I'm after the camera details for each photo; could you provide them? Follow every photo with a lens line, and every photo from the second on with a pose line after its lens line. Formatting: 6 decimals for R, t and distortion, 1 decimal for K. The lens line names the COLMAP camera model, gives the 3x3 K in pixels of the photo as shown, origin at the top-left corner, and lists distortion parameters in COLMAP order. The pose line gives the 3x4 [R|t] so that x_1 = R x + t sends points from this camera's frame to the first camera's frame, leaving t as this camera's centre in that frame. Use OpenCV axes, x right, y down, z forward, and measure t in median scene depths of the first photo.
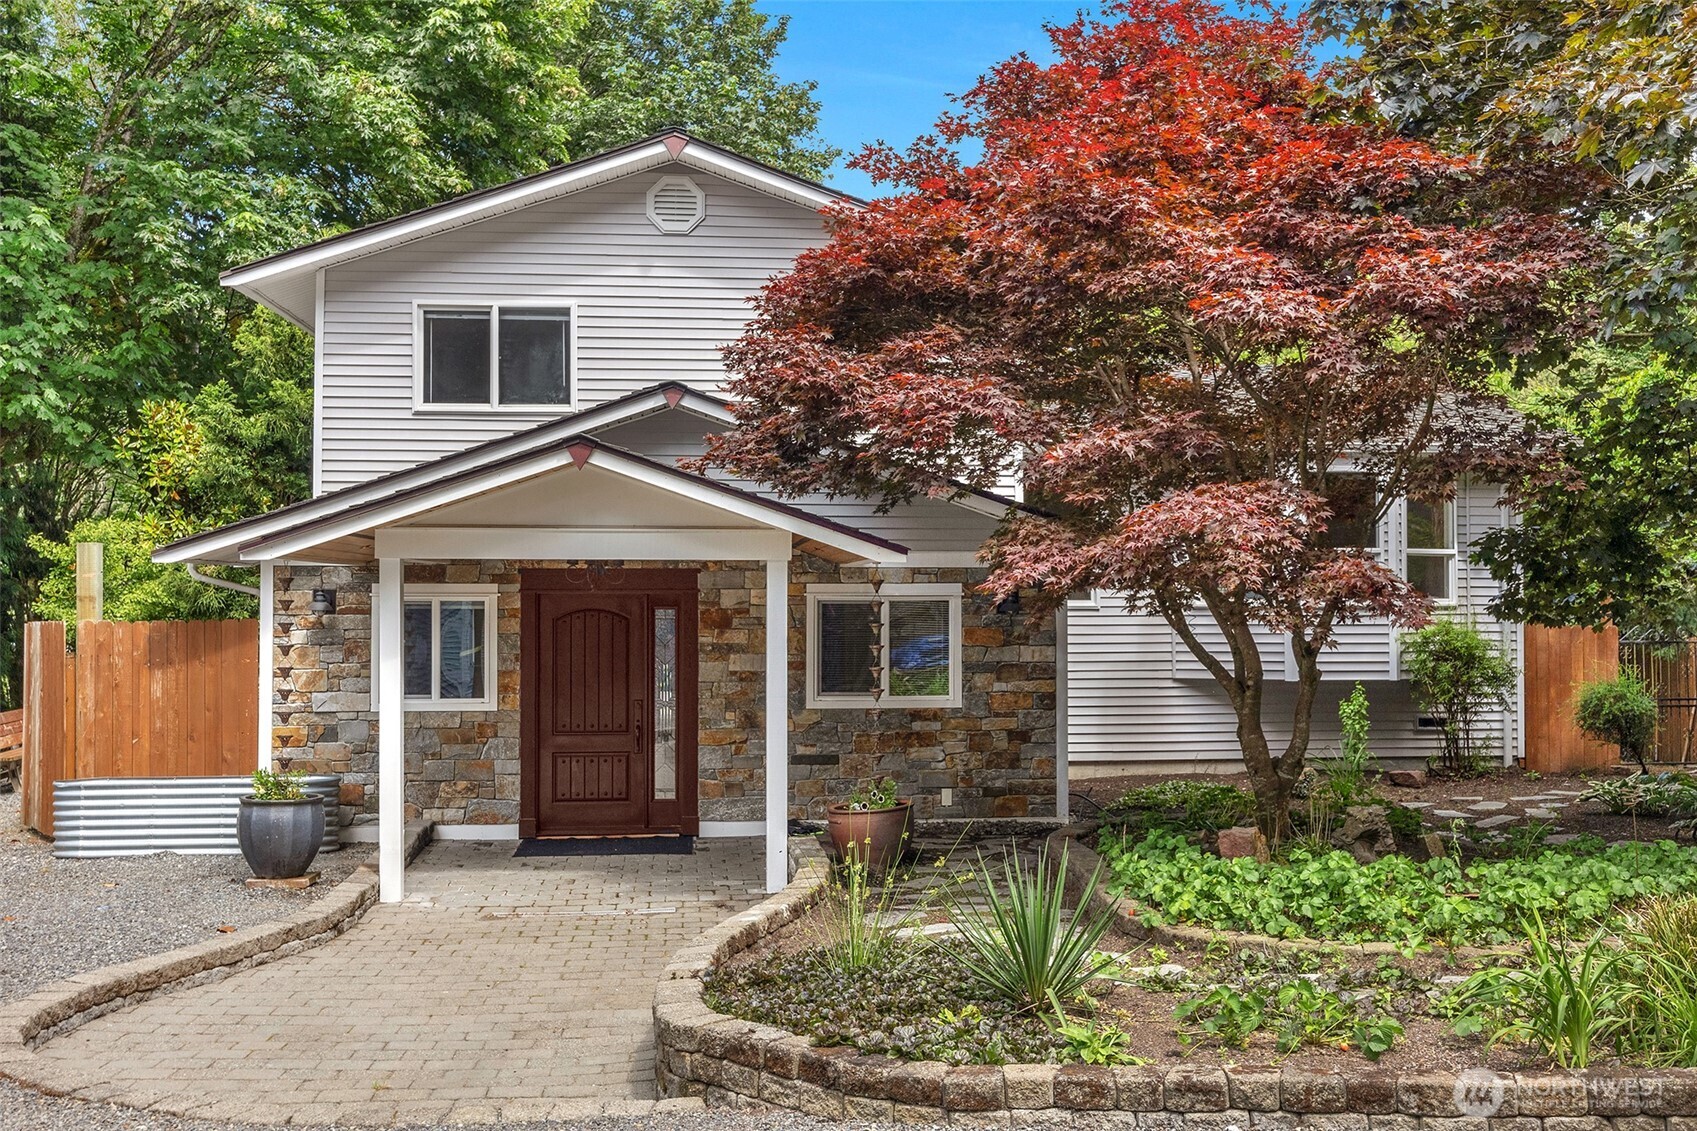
lens RADIAL K [[1627.1, 0, 916.4], [0, 1627.1, 573.1], [0, 0, 1]] dist [0.002657, 0.000000]
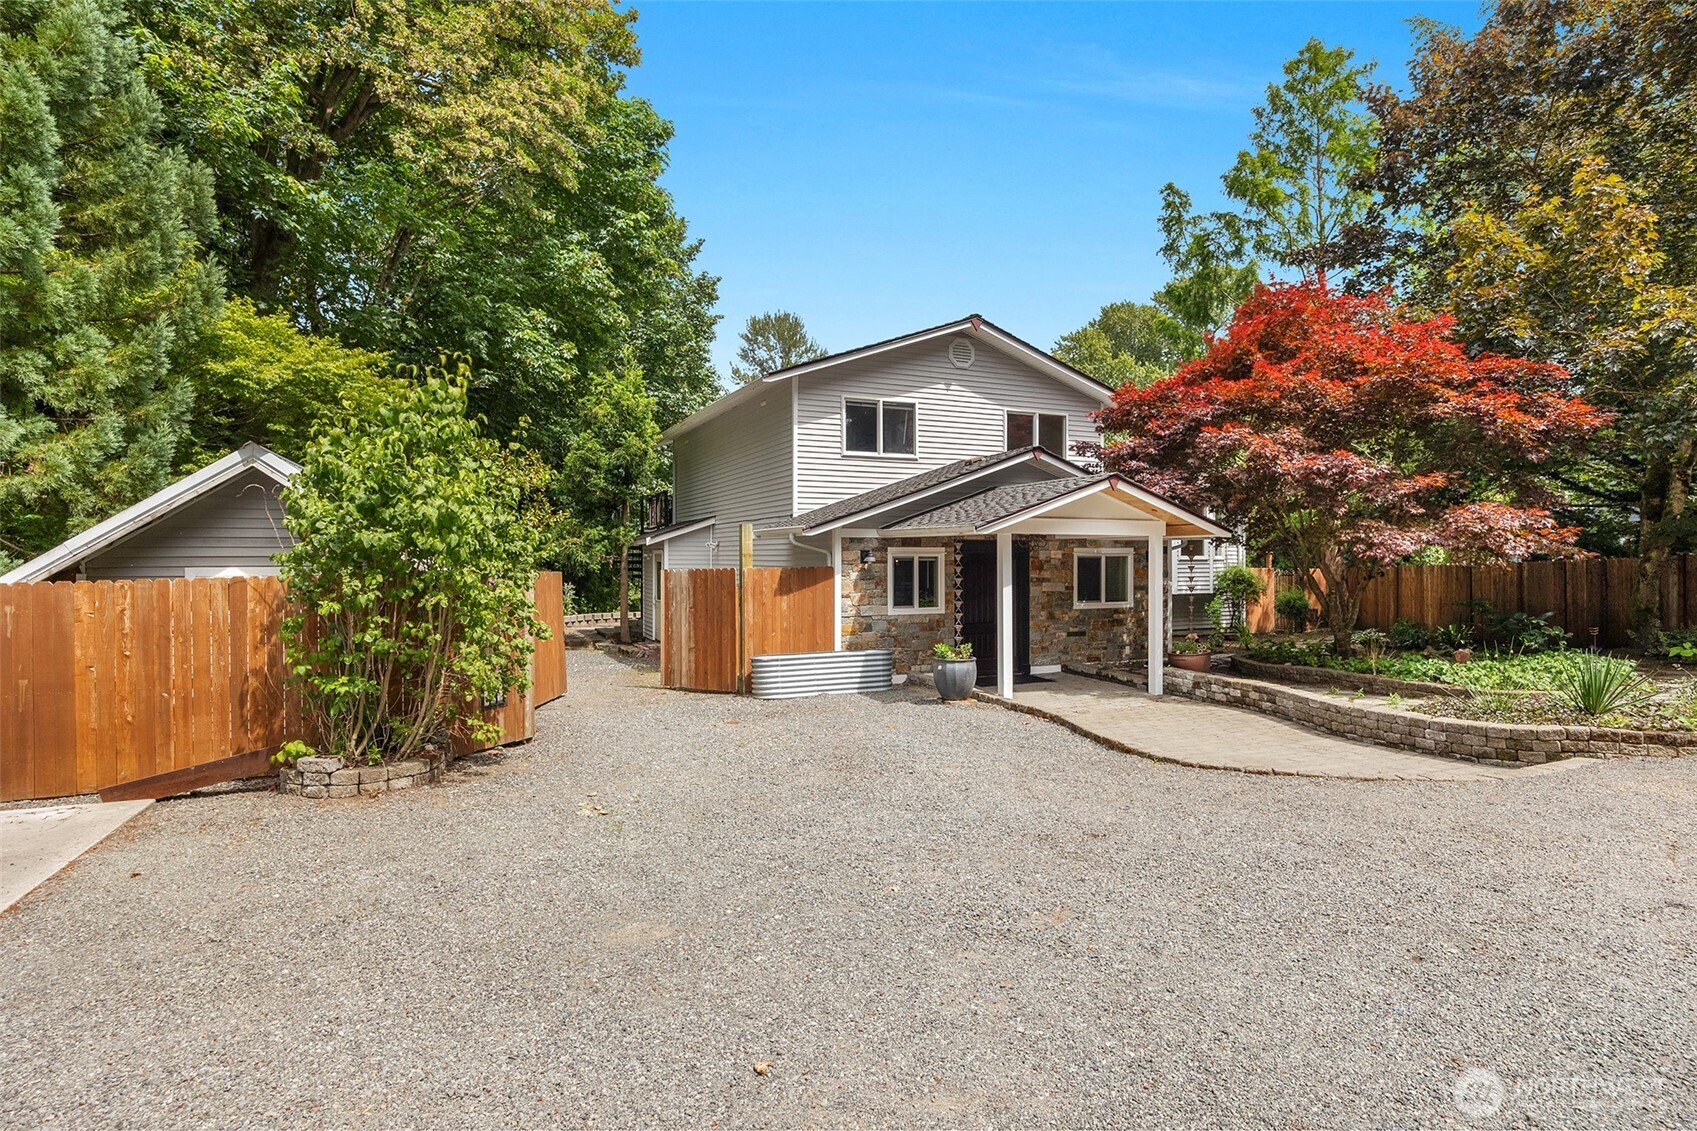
lens RADIAL K [[857.2, 0, 834.1], [0, 857.2, 564.2], [0, 0, 1]] dist [-0.003677, 0.001507]
pose [[0.946537, -0.003985, 0.322572, -0.712430], [-0.004037, 0.999699, 0.024196, 0.002186], [-0.322571, -0.024205, 0.946236, 0.081075]]
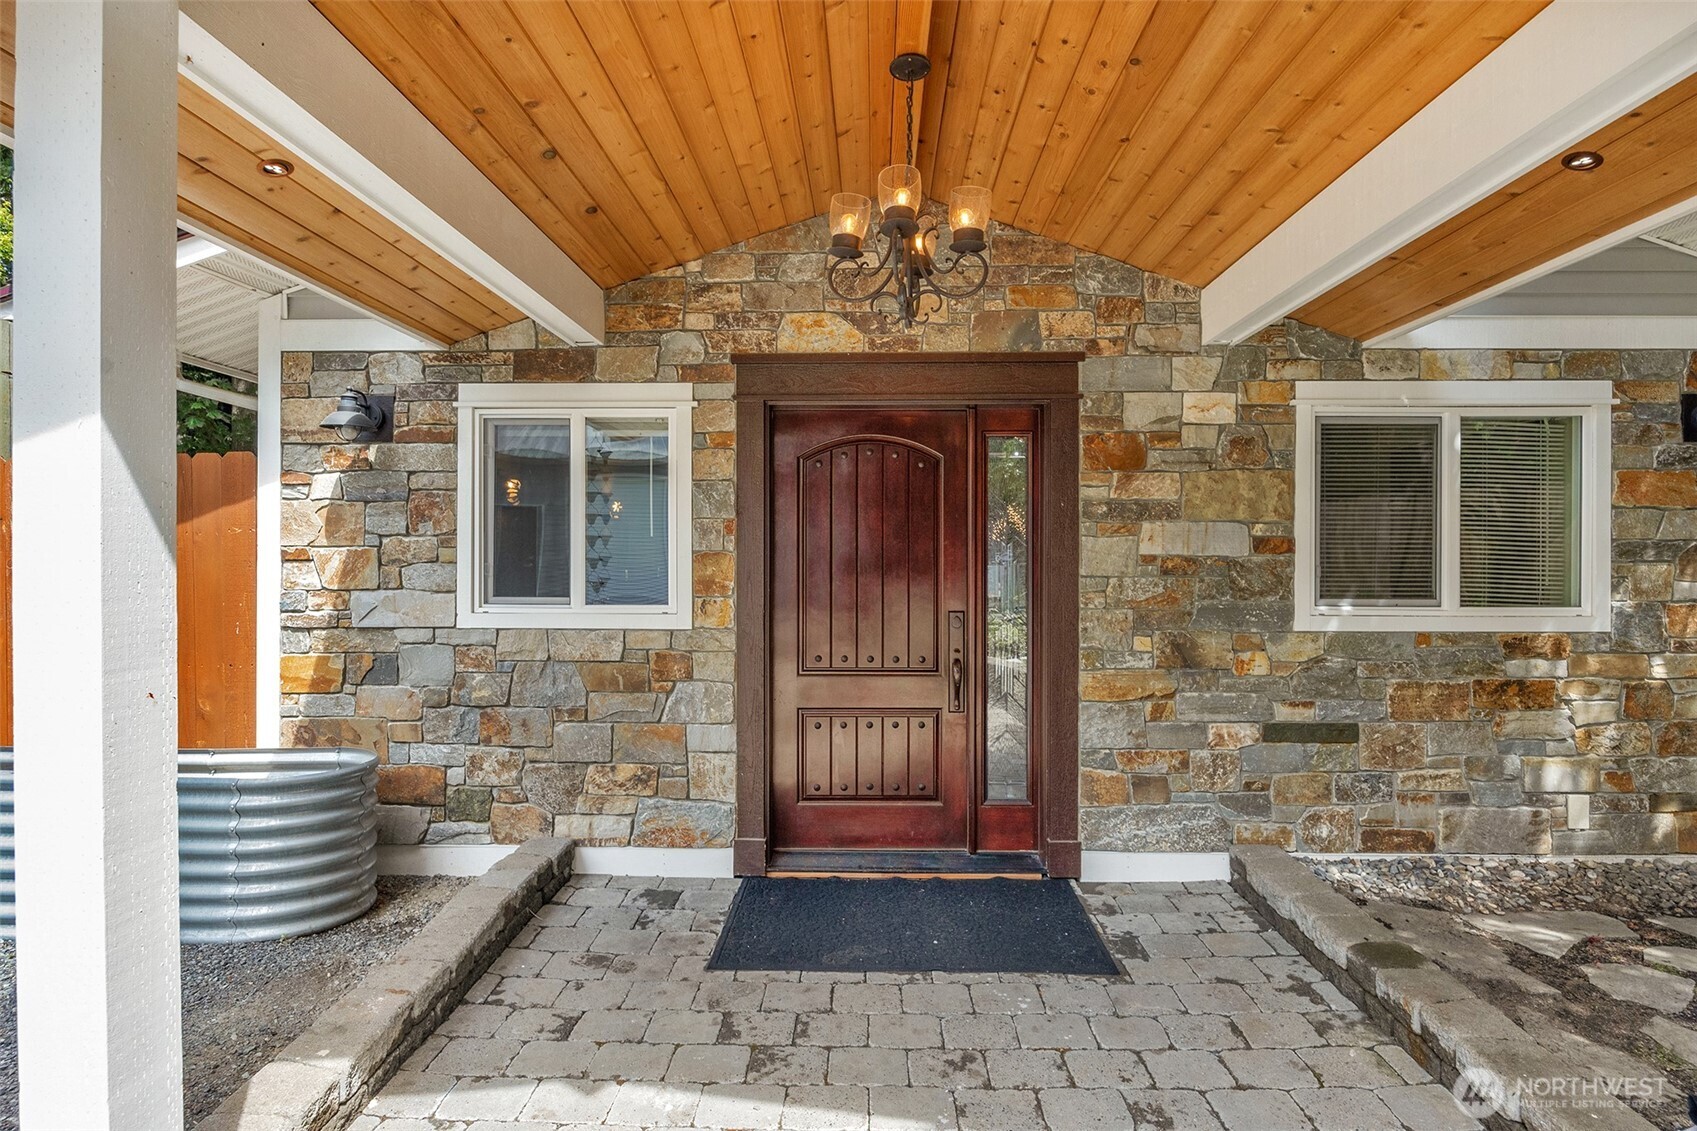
lens RADIAL K [[839.1, 0, 892.3], [0, 839.1, 570.7], [0, 0, 1]] dist [-0.013155, 0.000116]
pose [[0.994756, 0.003127, -0.102229, -0.167705], [-0.001022, 0.999787, 0.020635, 0.060688], [0.102271, -0.020423, 0.994547, 0.744849]]
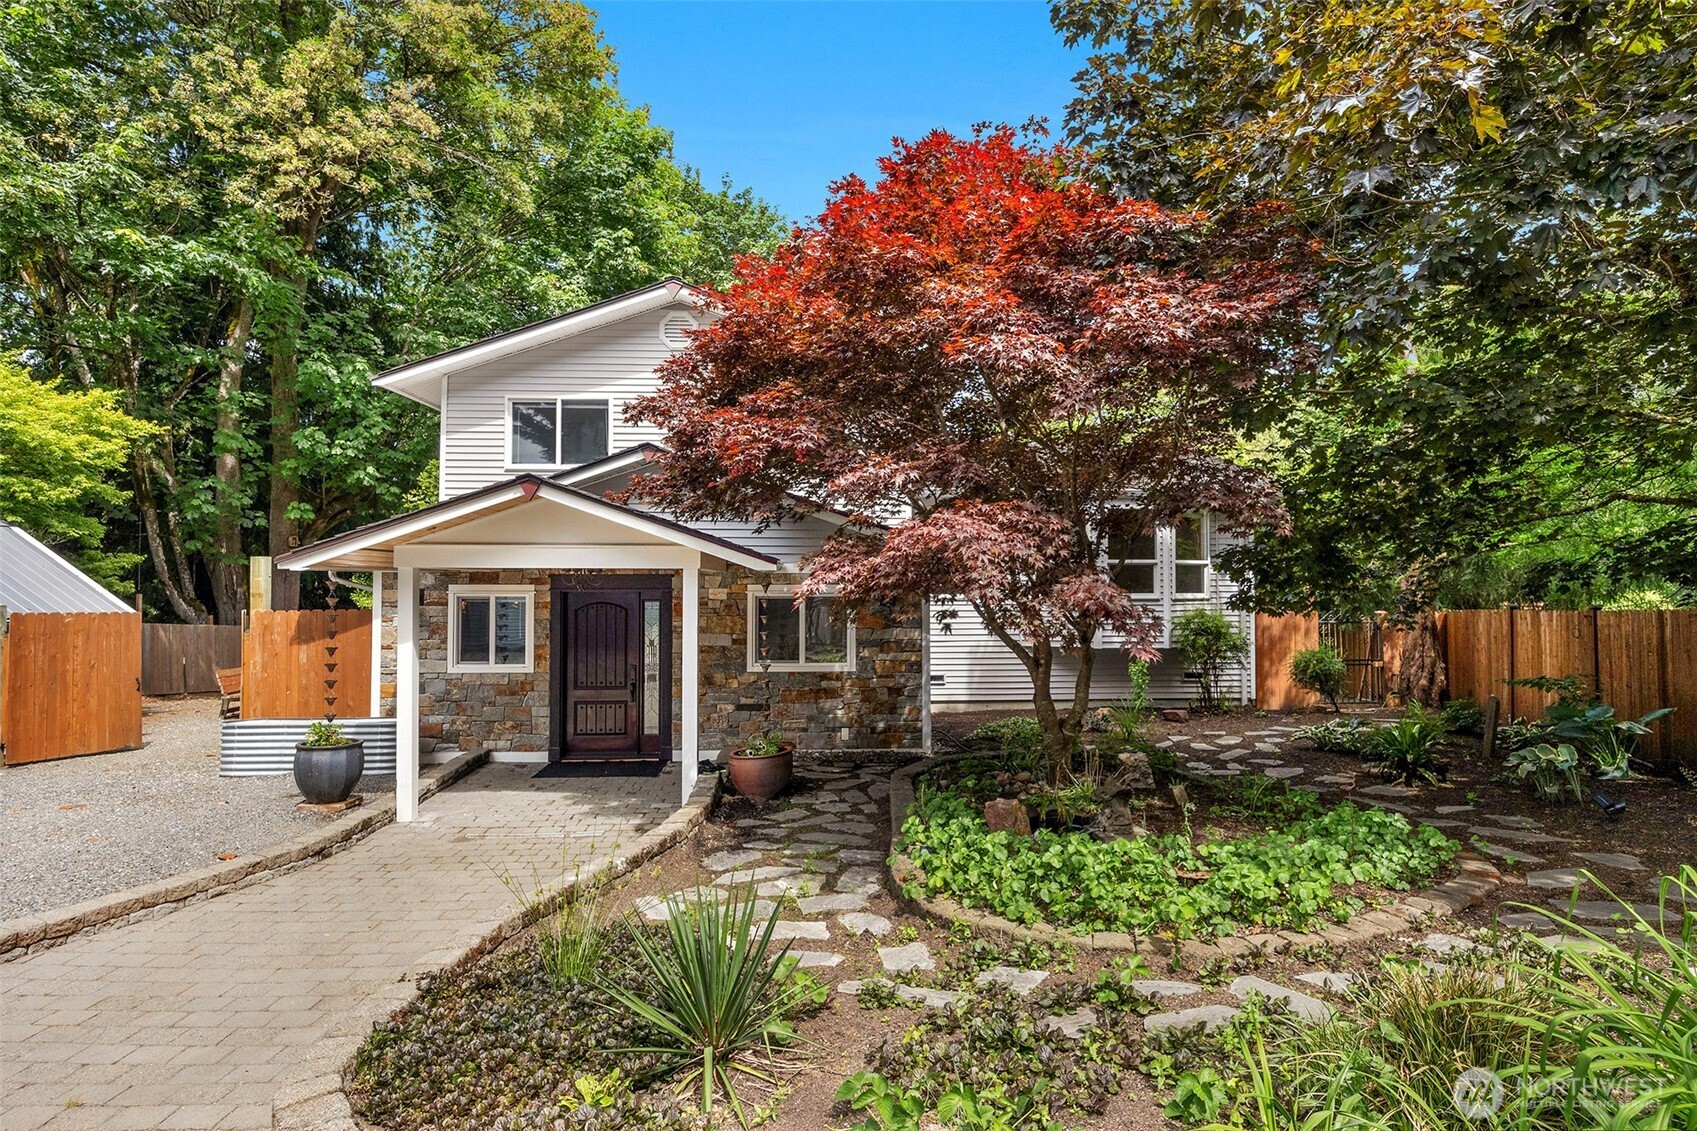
lens RADIAL K [[857.2, 0, 899.3], [0, 857.2, 565.5], [0, 0, 1]] dist [-0.003677, 0.001507]
pose [[0.999204, -0.000829, -0.039886, 0.098125], [0.000471, 0.999960, -0.008980, -0.003648], [0.039891, 0.008954, 0.999164, 0.251764]]
